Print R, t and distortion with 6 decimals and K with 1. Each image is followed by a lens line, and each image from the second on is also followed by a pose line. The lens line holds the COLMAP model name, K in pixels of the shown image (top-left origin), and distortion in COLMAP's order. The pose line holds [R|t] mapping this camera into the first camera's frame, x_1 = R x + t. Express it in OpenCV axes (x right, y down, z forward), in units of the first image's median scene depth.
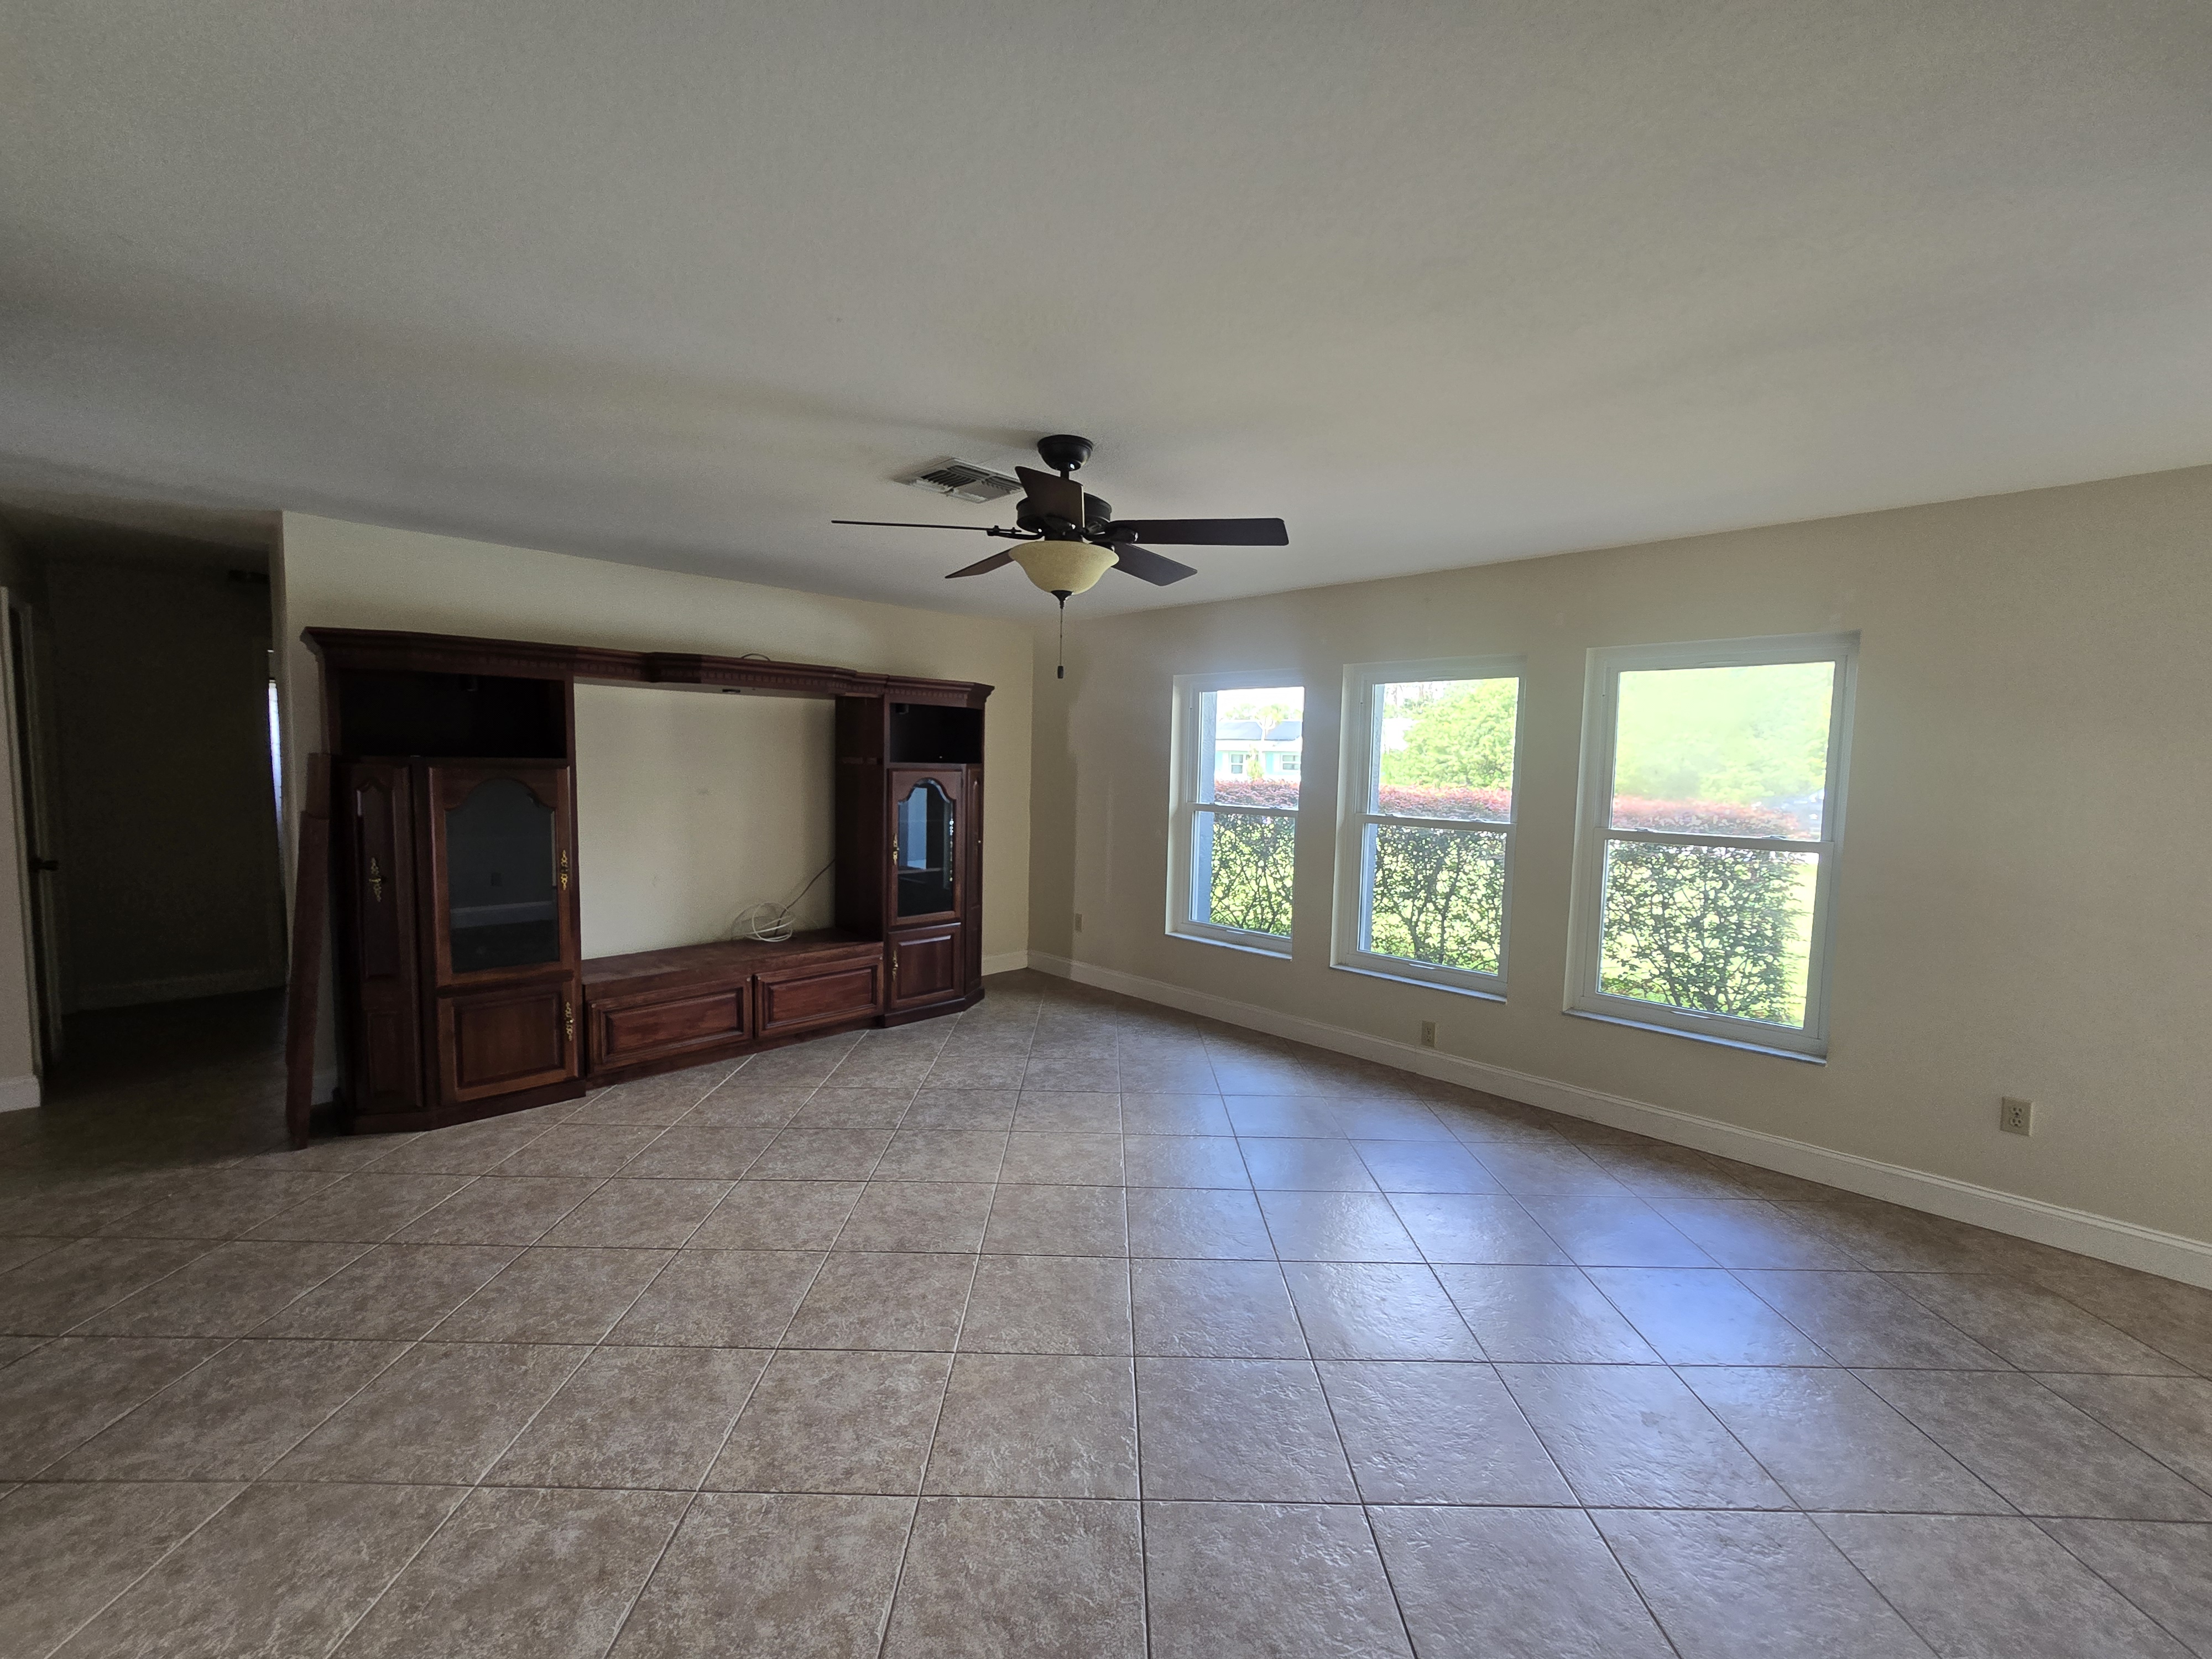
lens RADIAL K [[914.1, 0, 1106.0], [0, 914.1, 829.5], [0, 0, 1]] dist [-0.001171, 0.000601]
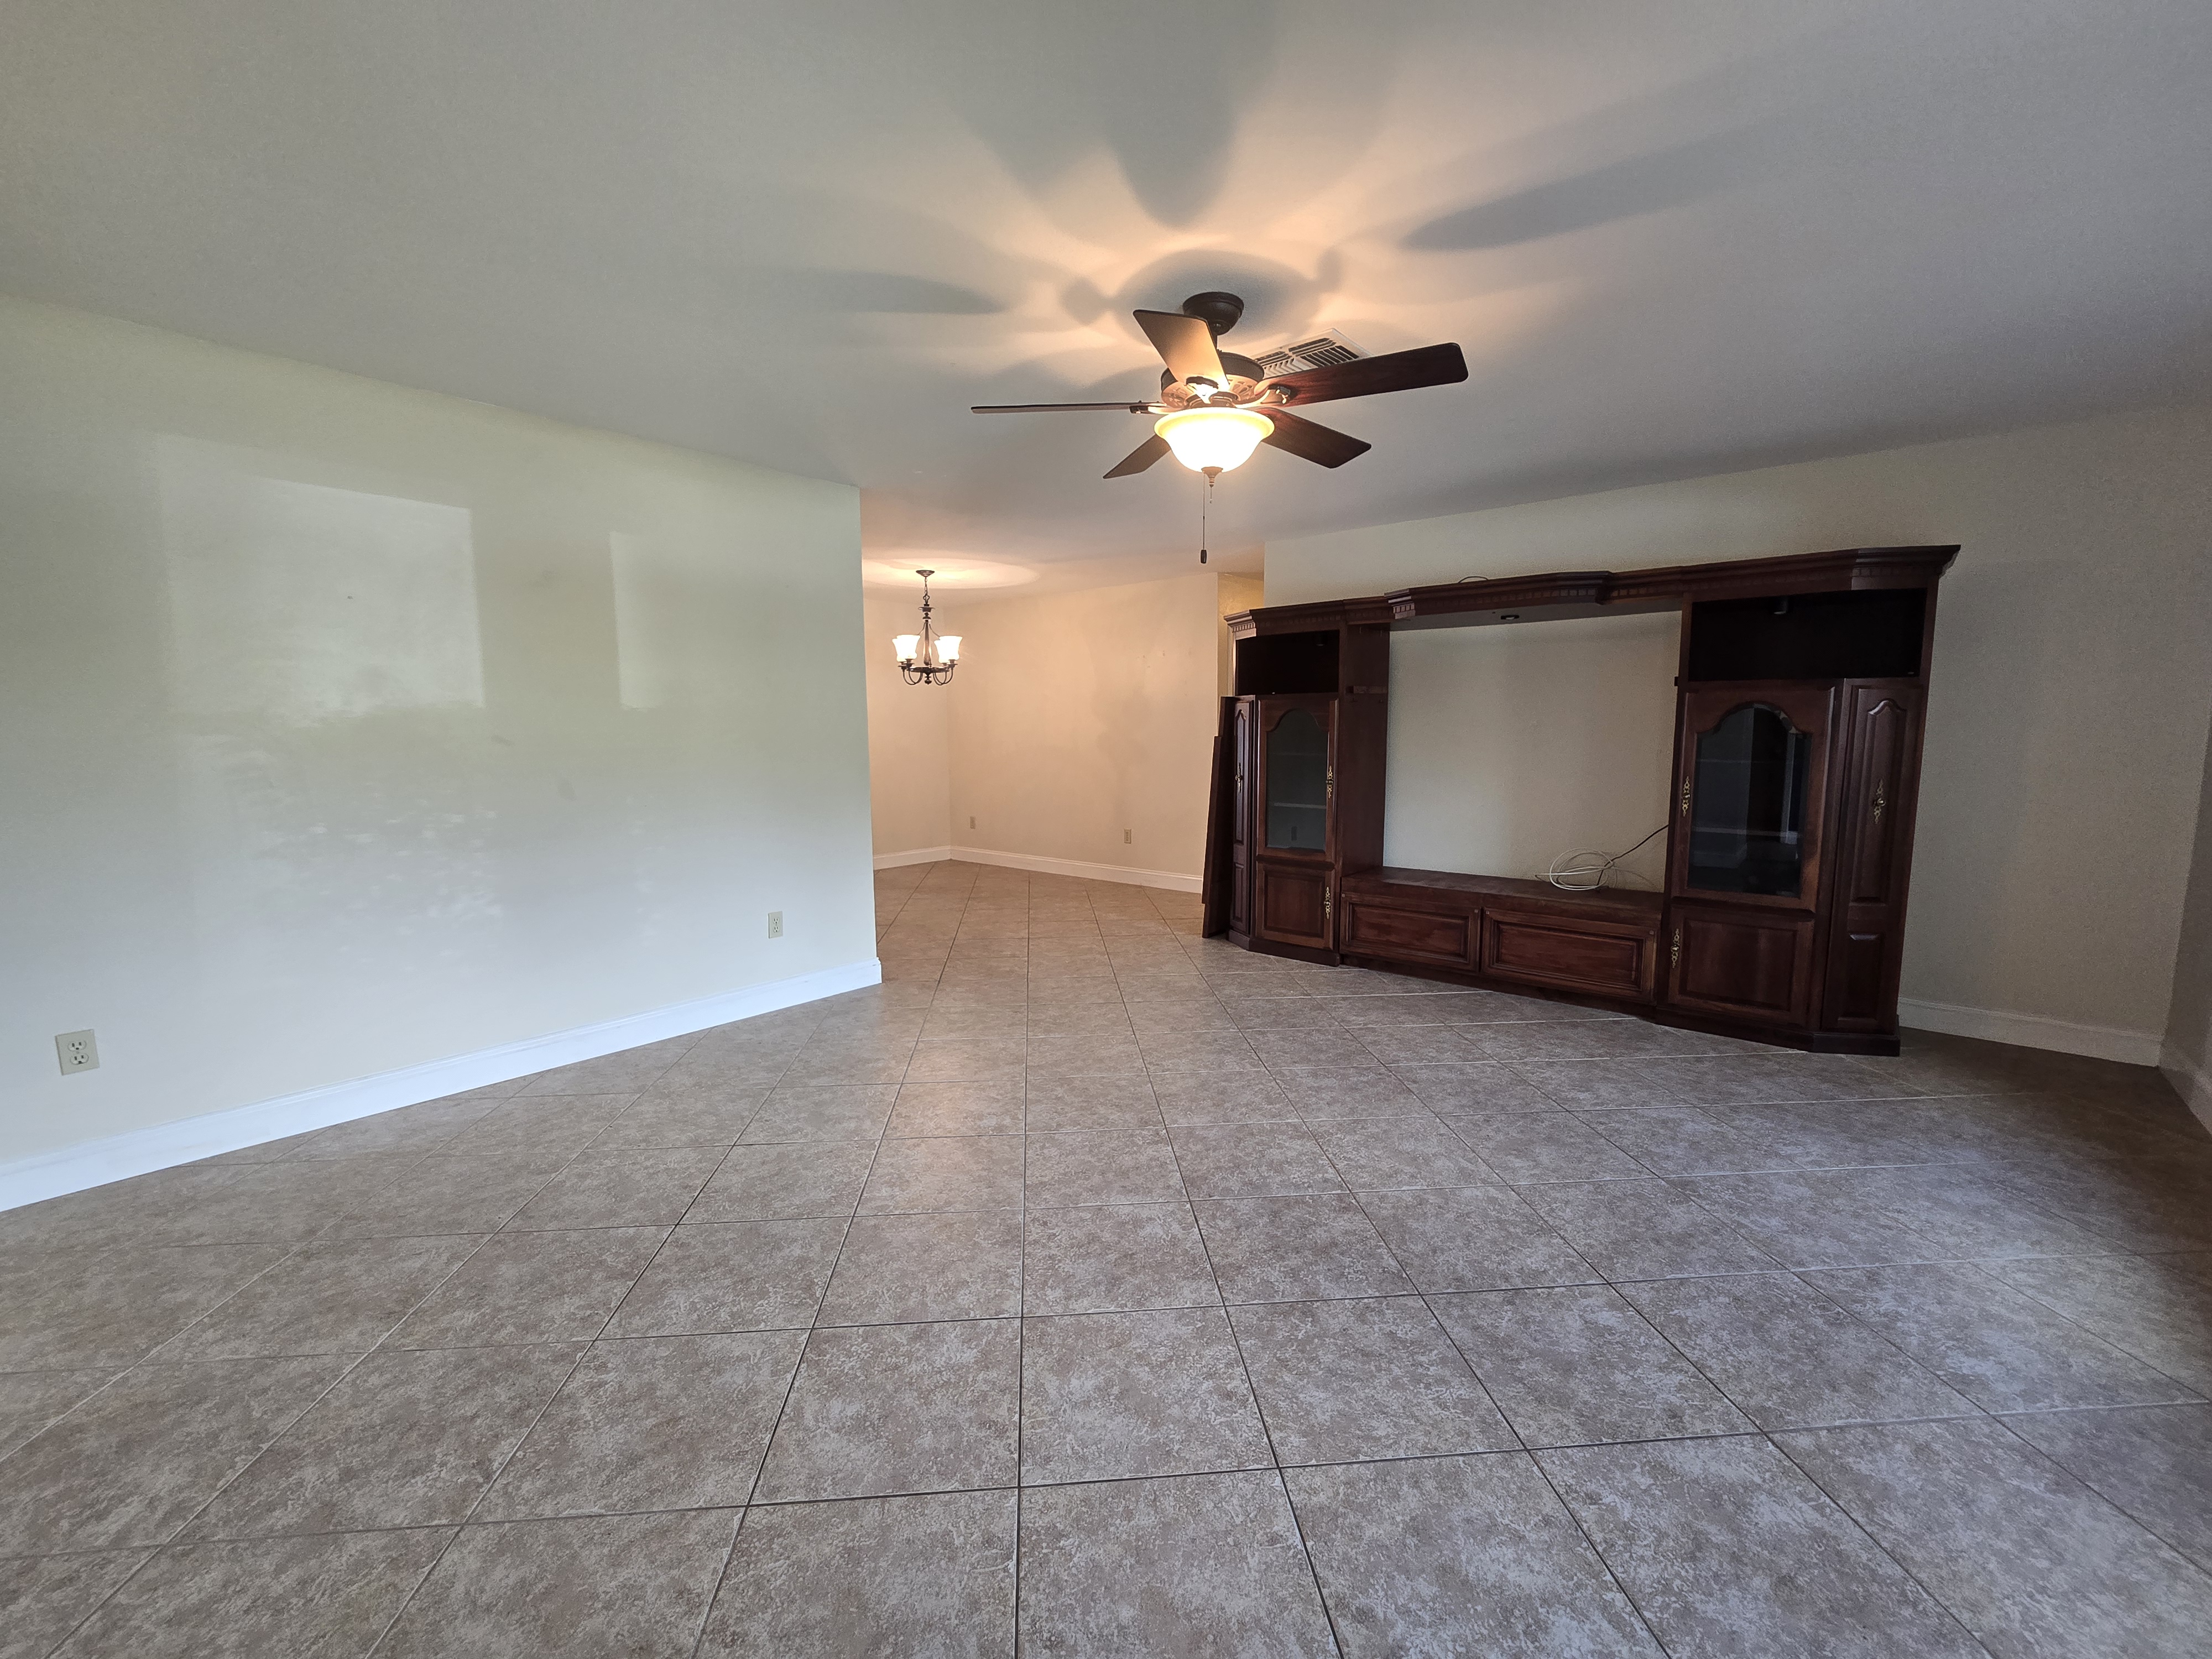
lens RADIAL K [[914.1, 0, 1106.0], [0, 914.1, 829.5], [0, 0, 1]] dist [-0.001171, 0.000601]
pose [[0.081277, 0.092608, -0.992380, 0.598415], [-0.074951, 0.993423, 0.086567, 0.022257], [0.993869, 0.067344, 0.087684, 0.553314]]
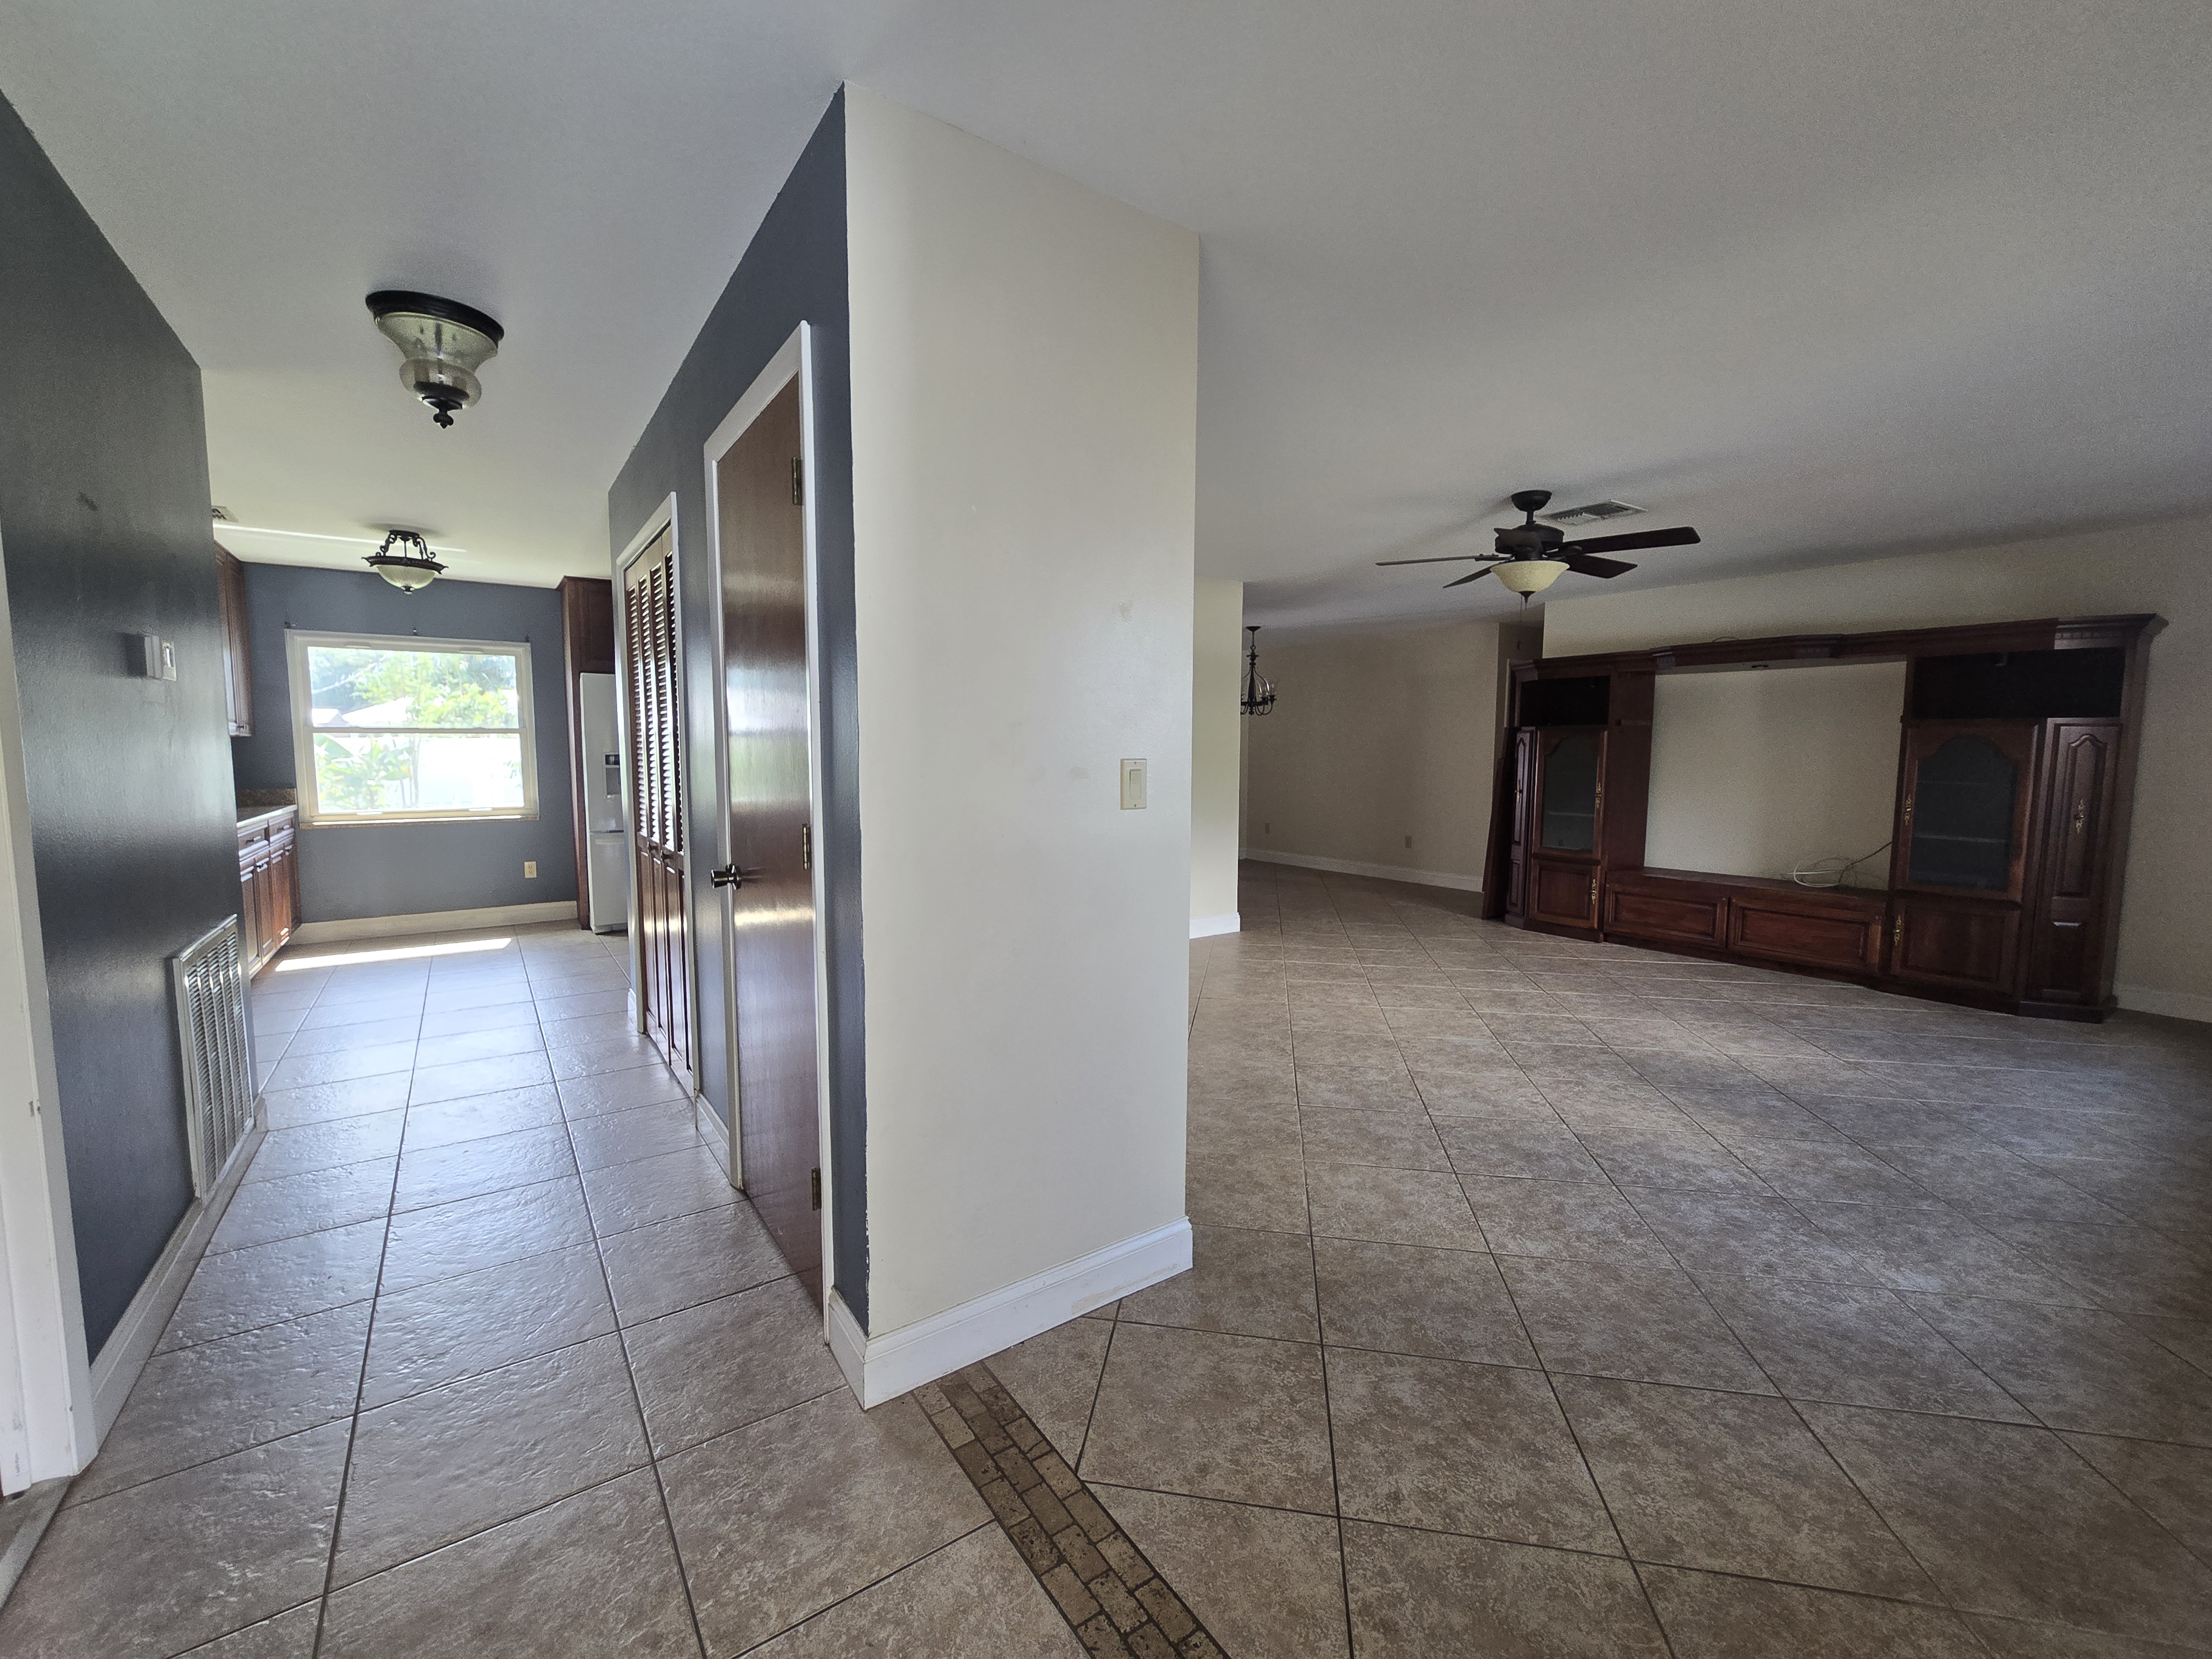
lens RADIAL K [[914.1, 0, 1106.0], [0, 914.1, 829.5], [0, 0, 1]] dist [-0.001171, 0.000601]
pose [[-0.168502, 0.067733, -0.983371, 1.053286], [-0.090642, 0.992345, 0.083883, 0.045010], [0.981525, 0.103269, -0.161072, 0.396233]]
